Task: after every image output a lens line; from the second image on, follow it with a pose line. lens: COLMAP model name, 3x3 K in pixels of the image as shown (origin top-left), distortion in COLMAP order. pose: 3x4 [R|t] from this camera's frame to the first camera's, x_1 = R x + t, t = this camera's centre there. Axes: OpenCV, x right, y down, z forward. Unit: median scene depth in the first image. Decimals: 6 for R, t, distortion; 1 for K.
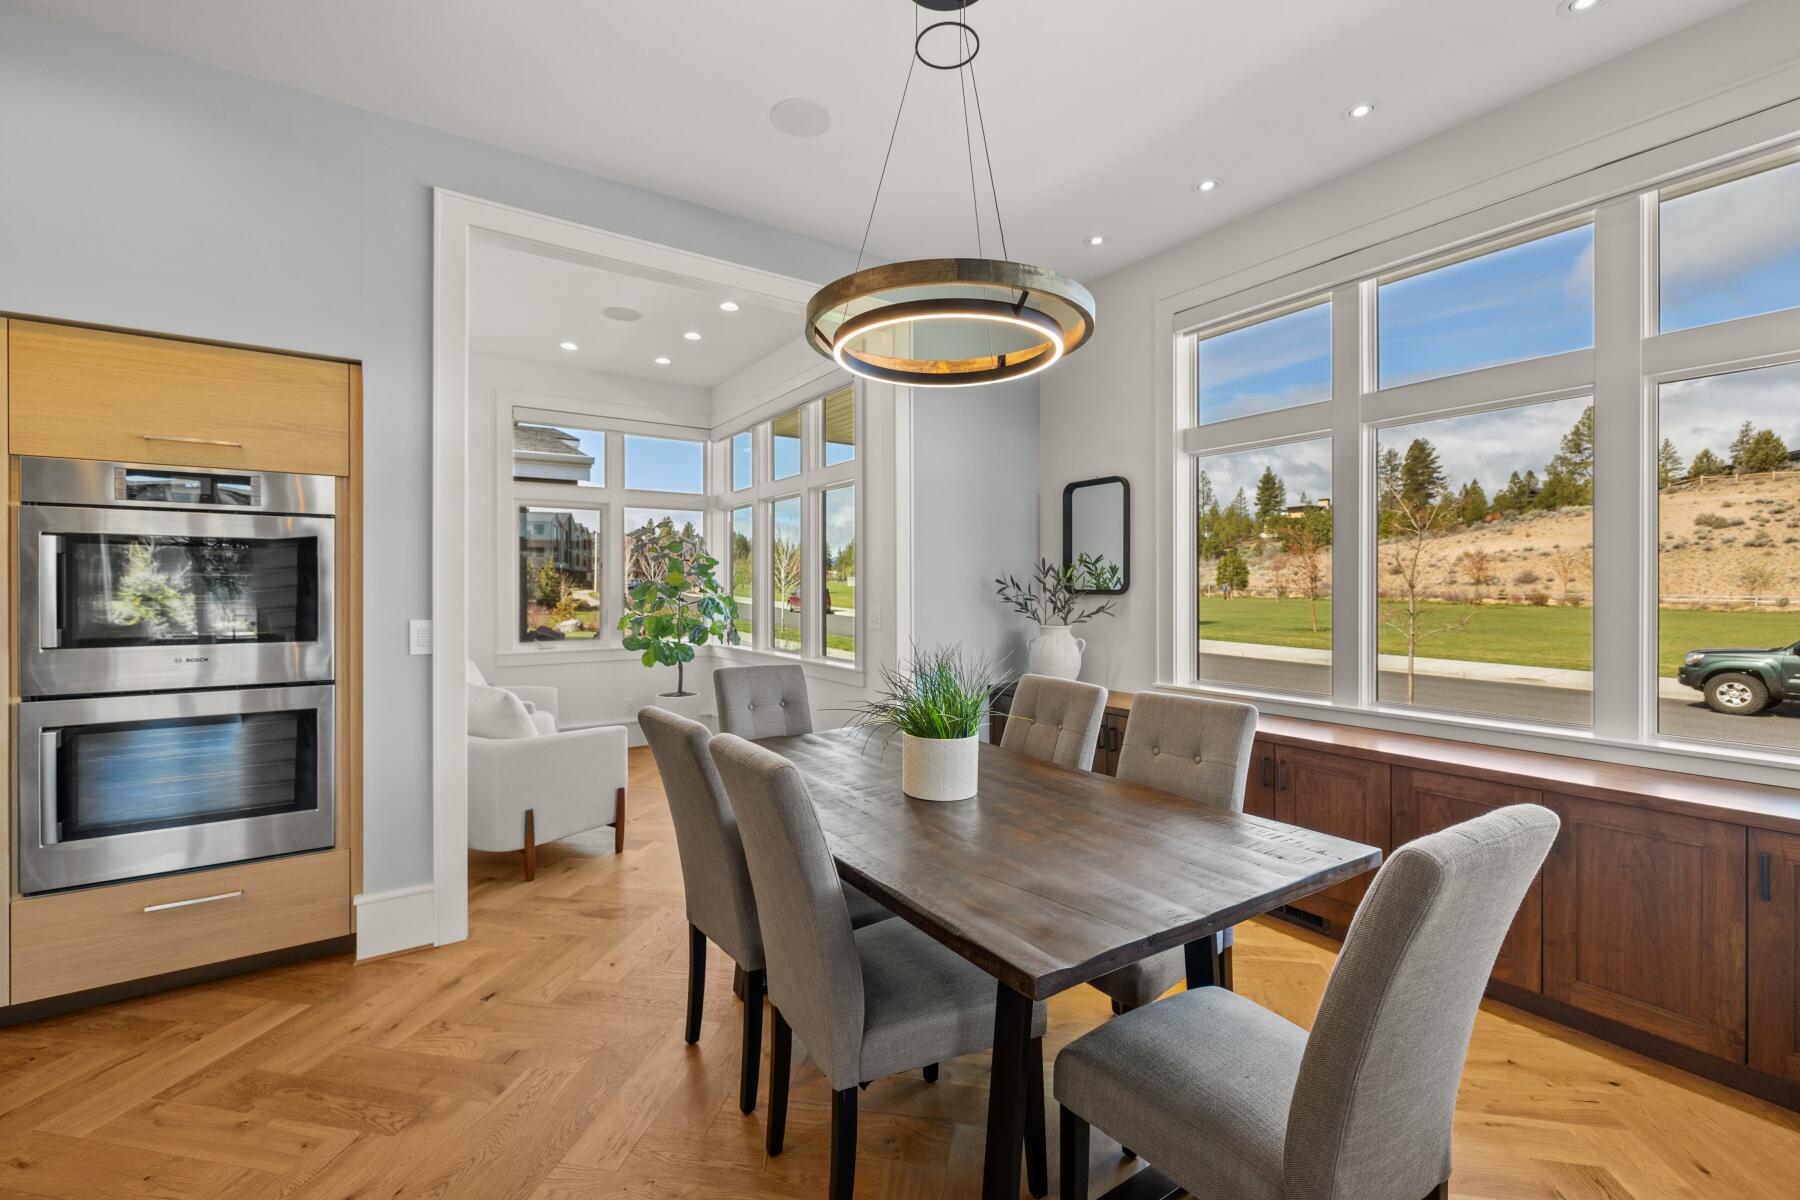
lens RADIAL K [[756.3, 0, 893.0], [0, 756.3, 587.8], [0, 0, 1]] dist [0.002281, 0.000795]
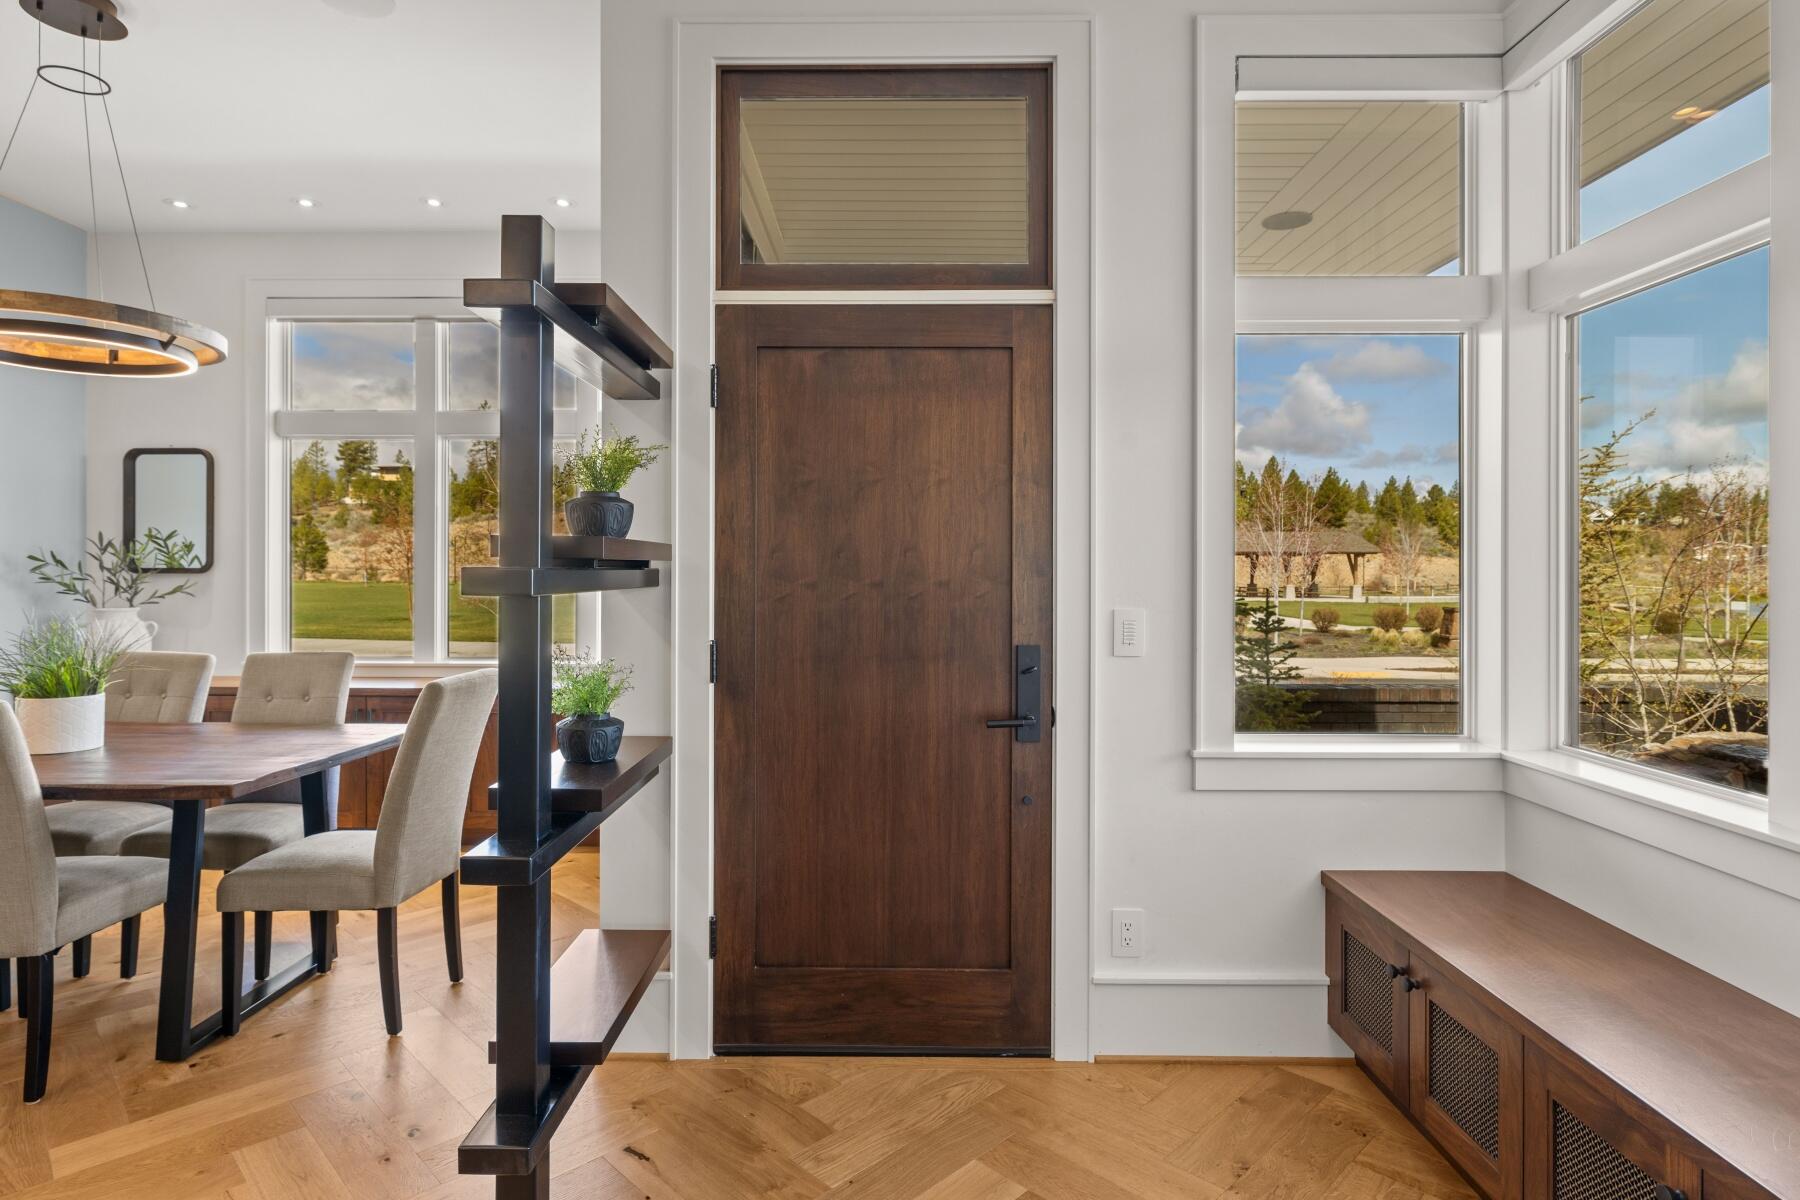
lens RADIAL K [[971.9, 0, 896.2], [0, 971.9, 567.9], [0, 0, 1]] dist [-0.006591, -0.000769]
pose [[0.565122, 0.002930, 0.825002, -0.202795], [-0.001771, 0.999996, -0.002338, 0.003303], [-0.825006, -0.000140, 0.565125, -0.392993]]
